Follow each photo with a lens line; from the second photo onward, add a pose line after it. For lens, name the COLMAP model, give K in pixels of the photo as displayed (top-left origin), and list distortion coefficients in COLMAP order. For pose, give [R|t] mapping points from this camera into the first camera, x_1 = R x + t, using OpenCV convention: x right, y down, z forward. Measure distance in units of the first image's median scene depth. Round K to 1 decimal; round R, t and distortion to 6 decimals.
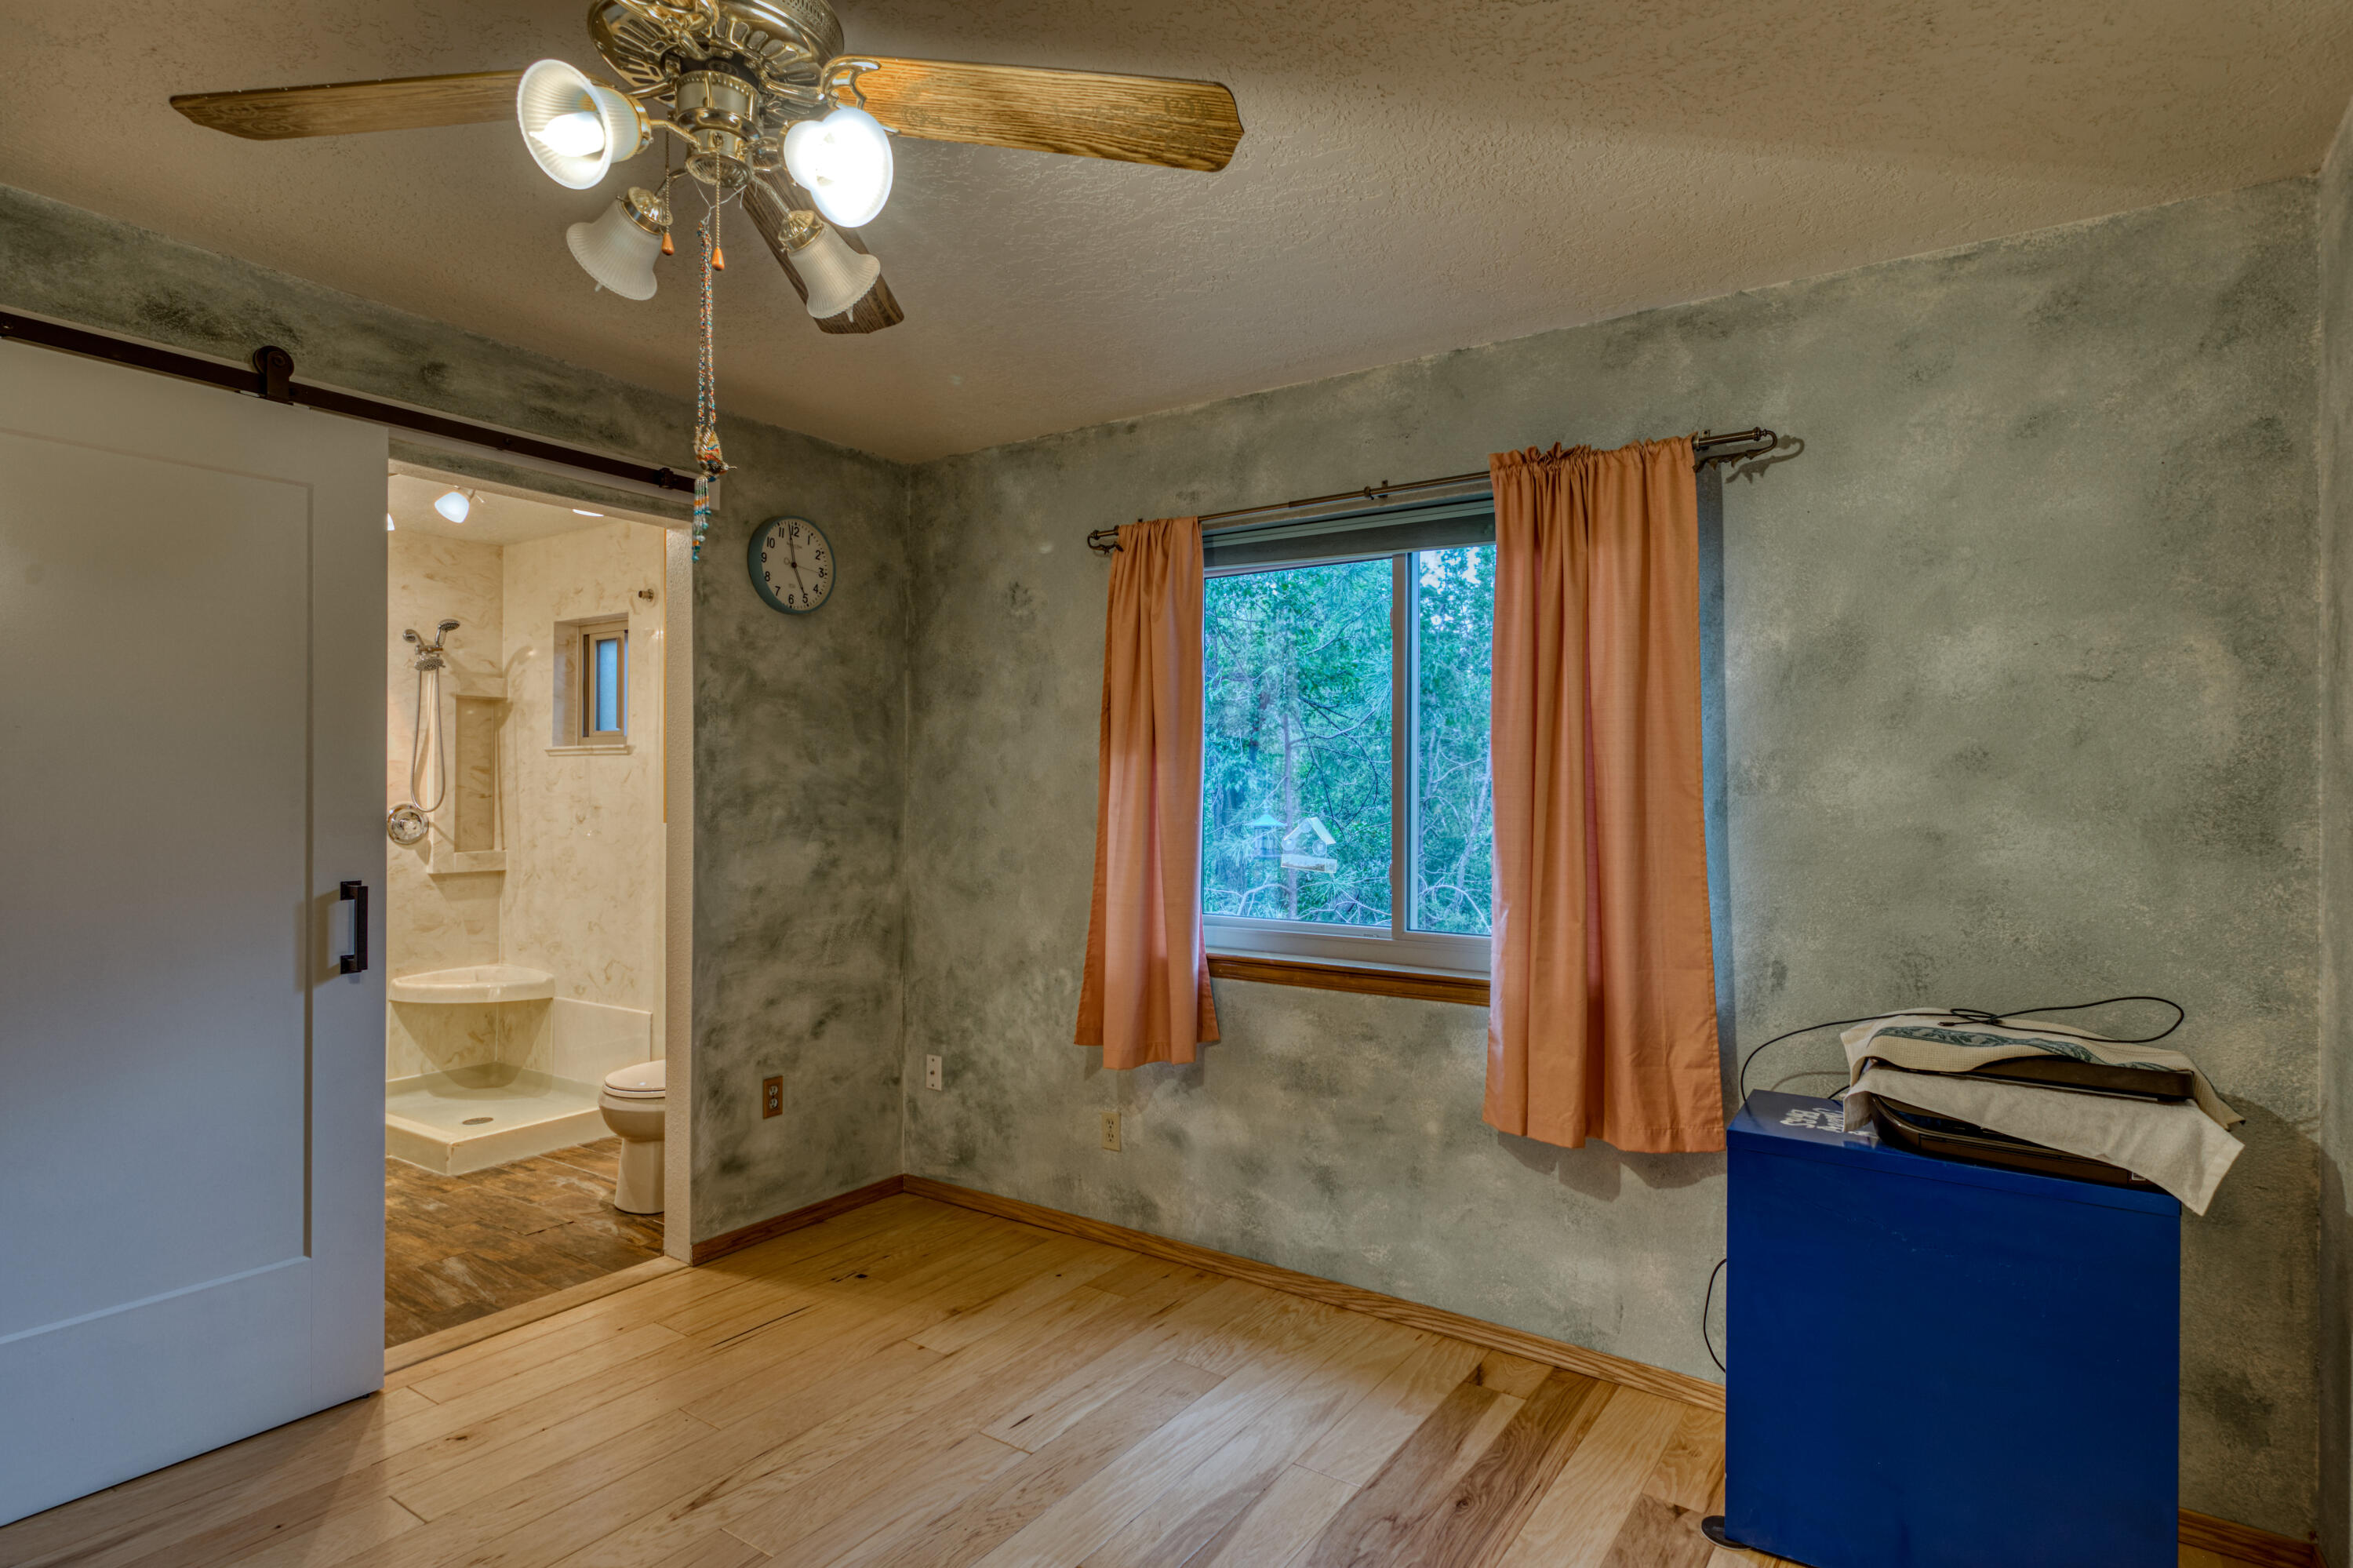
lens RADIAL K [[1178.3, 0, 1166.2], [0, 1178.3, 780.8], [0, 0, 1]] dist [0.008514, -0.004987]
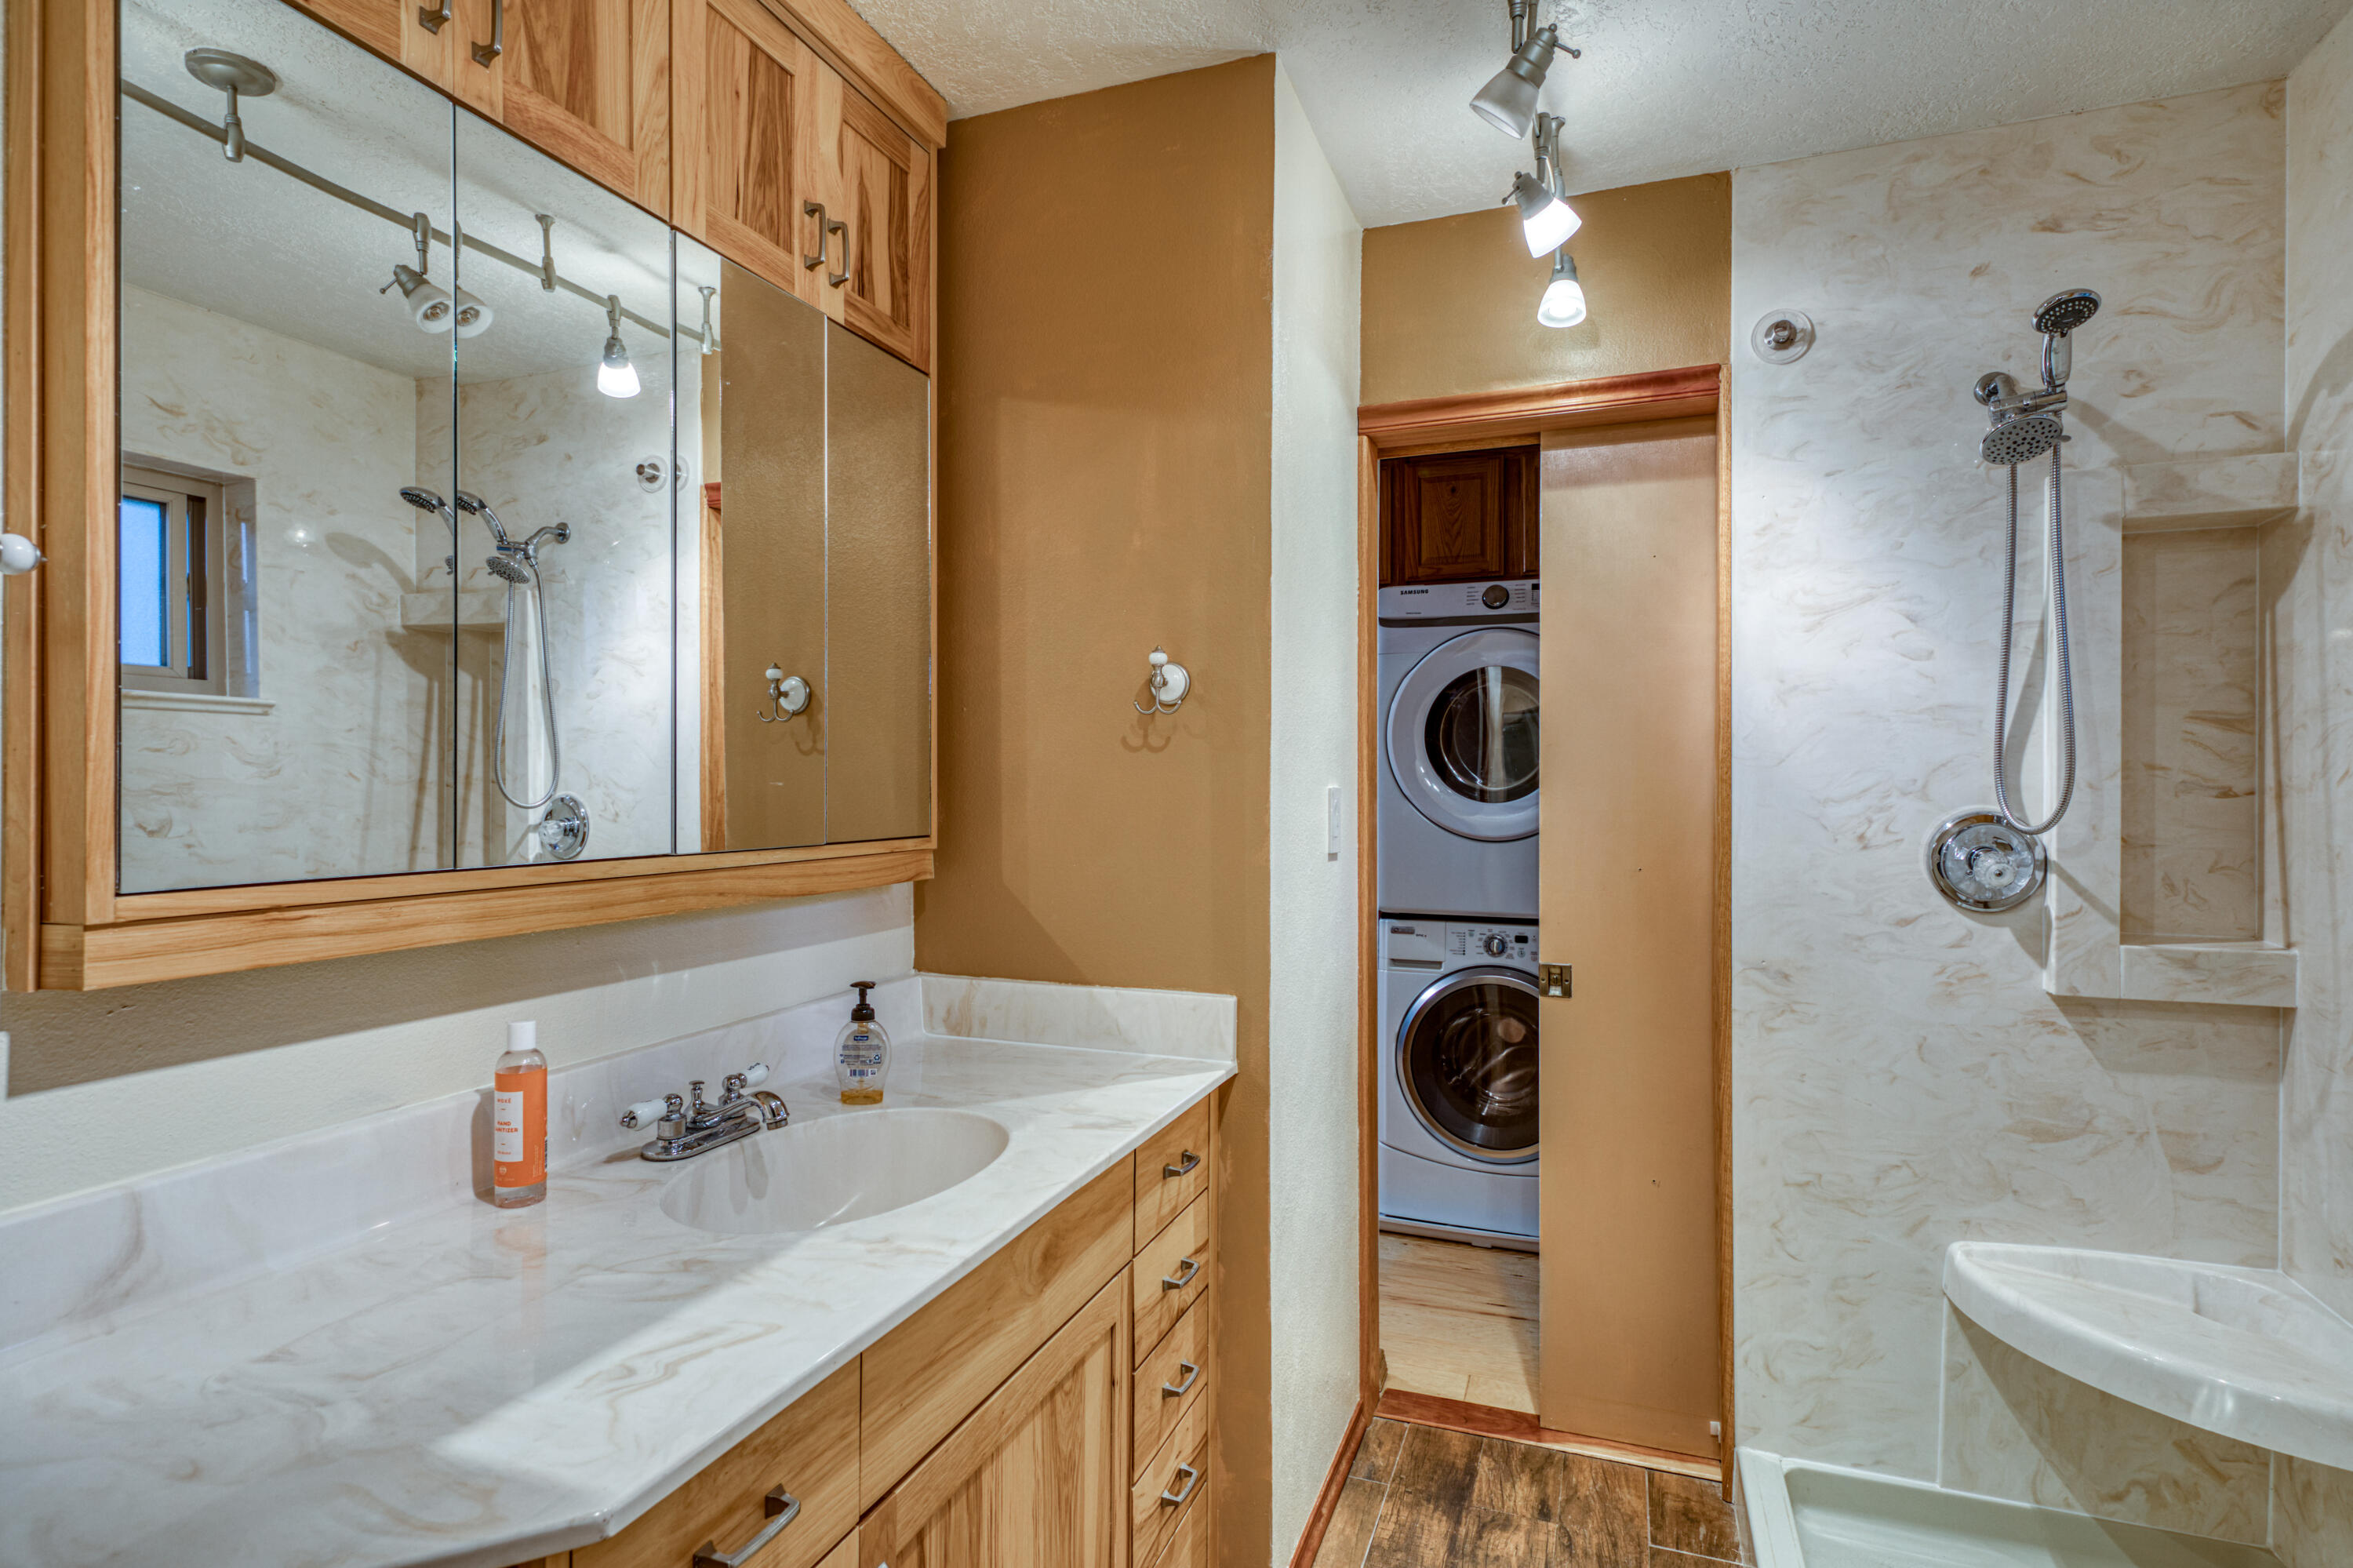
lens RADIAL K [[1209.2, 0, 1121.2], [0, 1209.2, 792.6], [0, 0, 1]] dist [0.005919, 0.000097]
pose [[0.236027, 0.000273, -0.971746, -0.466840], [0.011913, 0.999924, 0.003174, 0.012356], [0.971673, -0.012325, 0.236006, 0.921937]]
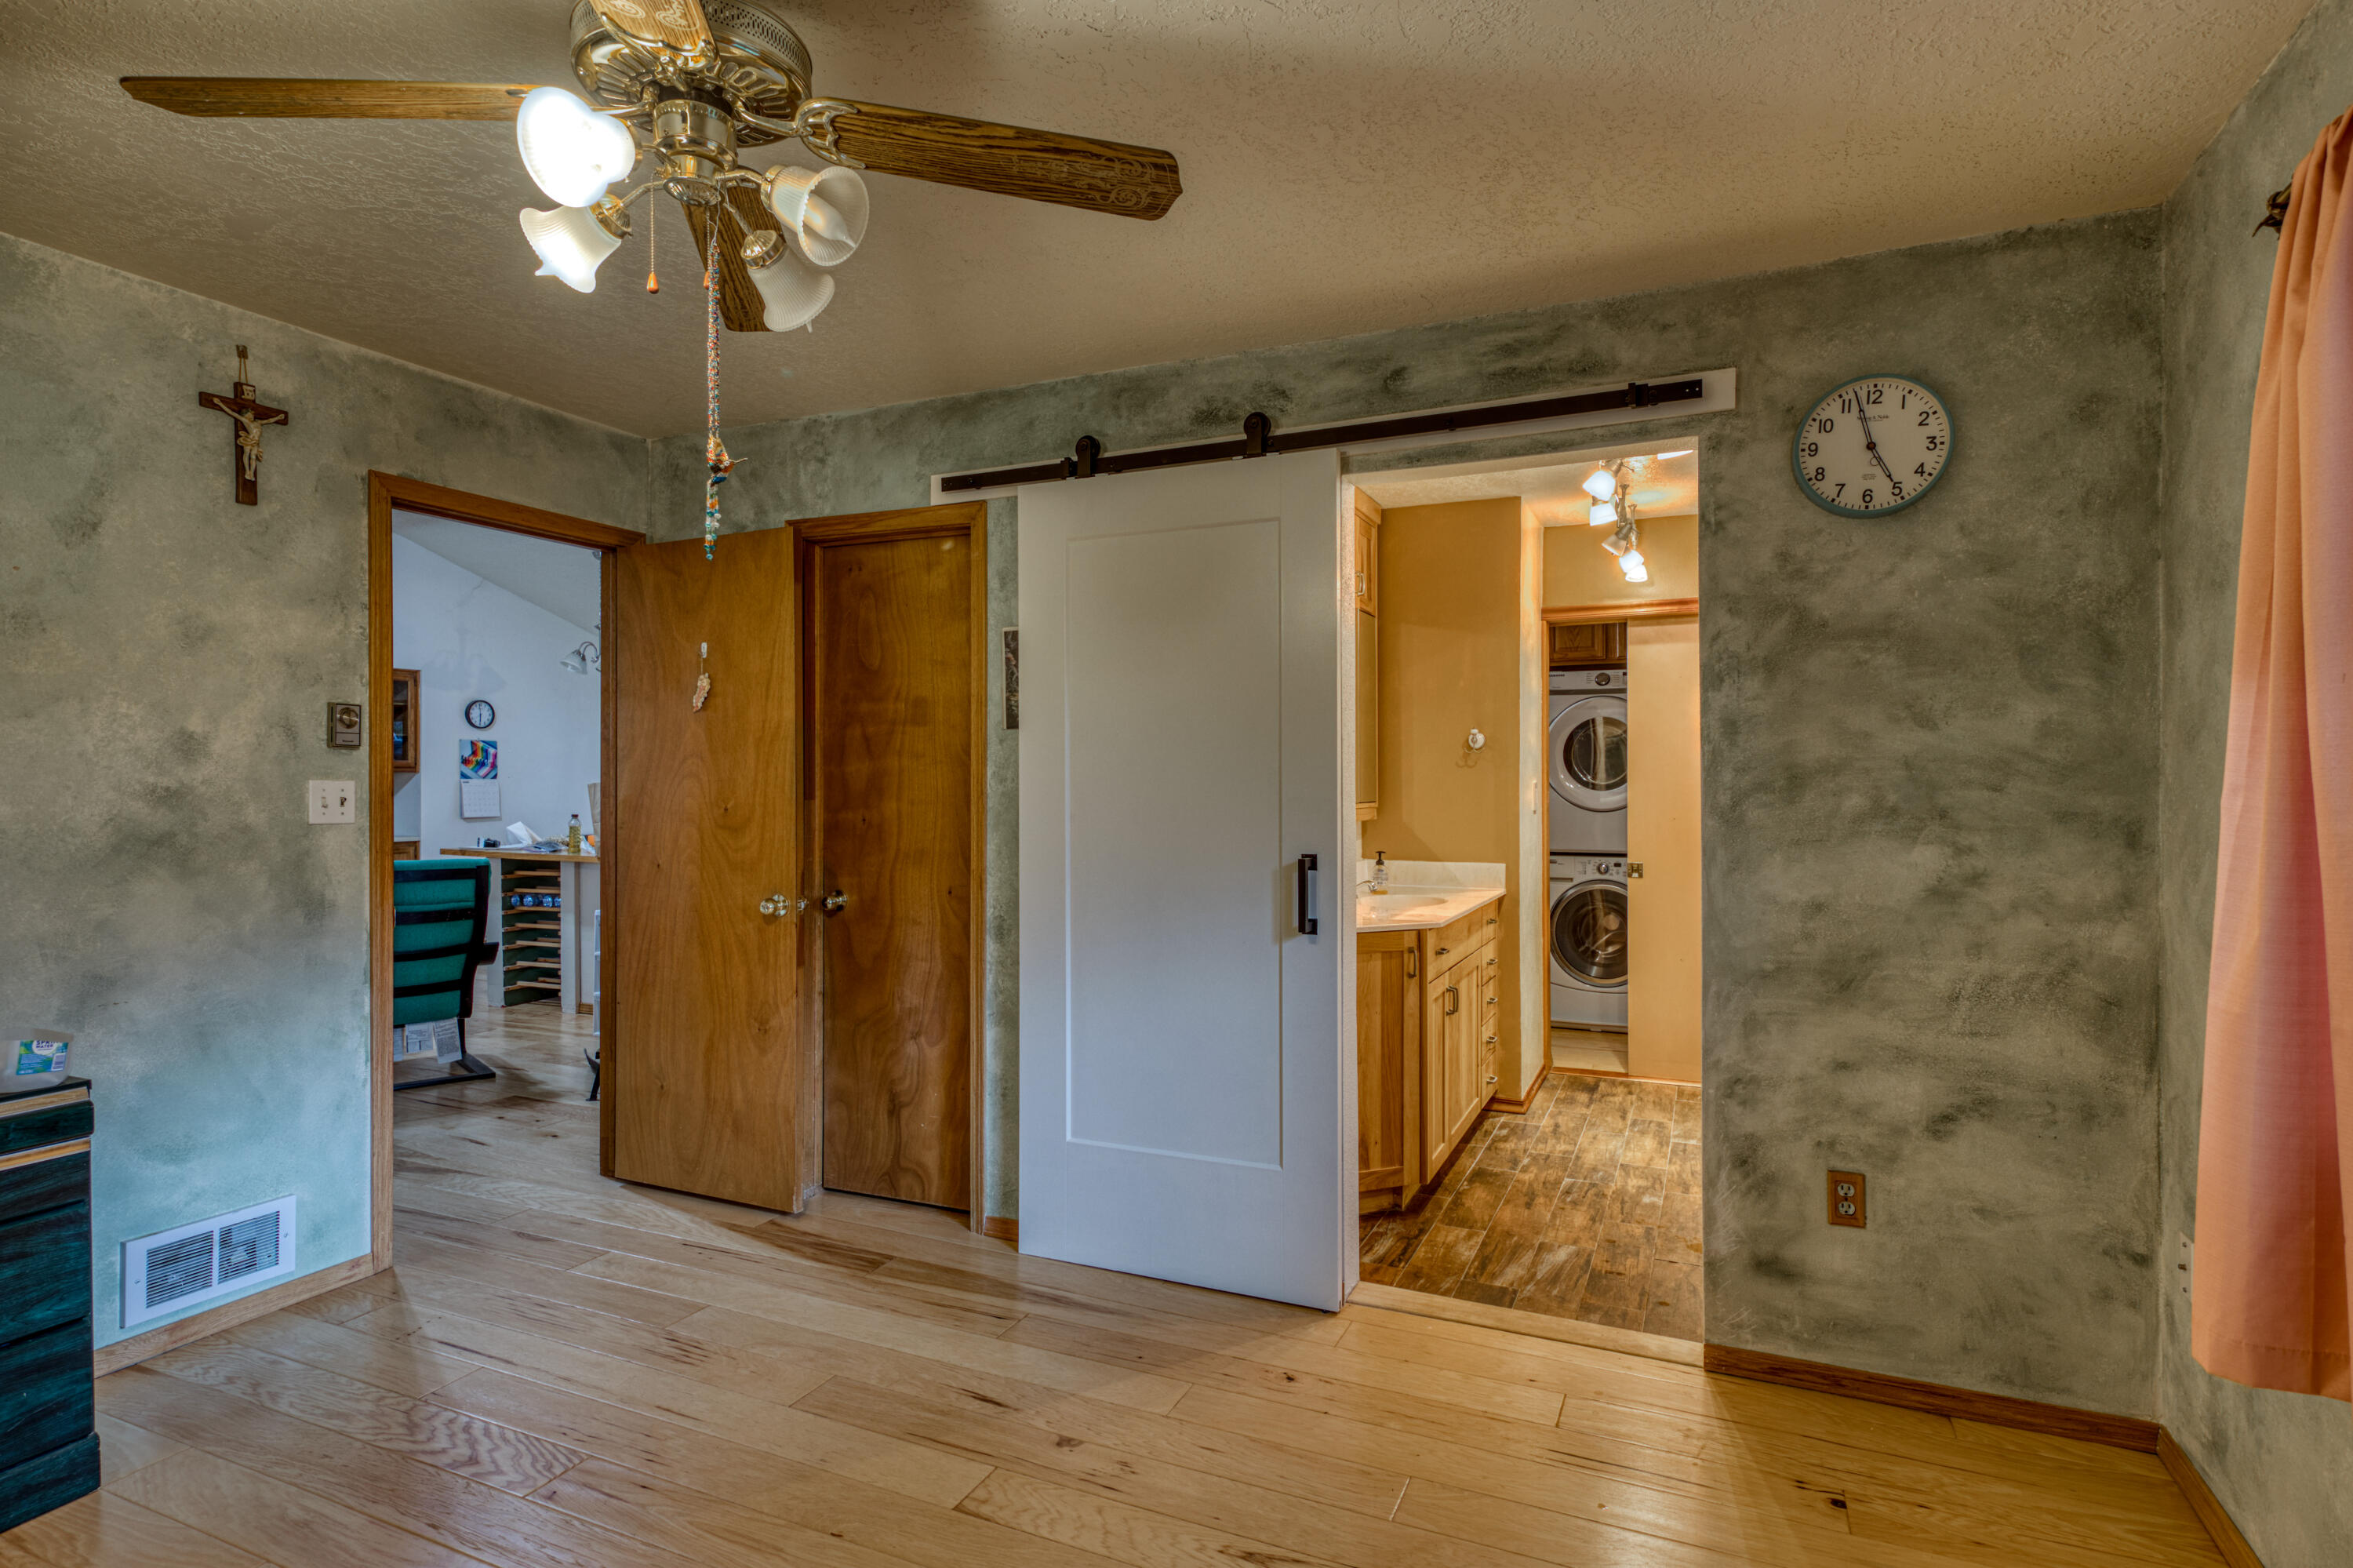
lens RADIAL K [[1178.3, 0, 1166.2], [0, 1178.3, 780.8], [0, 0, 1]] dist [0.008514, -0.004987]
pose [[0.194531, -0.006946, -0.980872, 0.282300], [0.013896, 0.999894, -0.004325, 0.011741], [0.980798, -0.012789, 0.194607, 0.447247]]
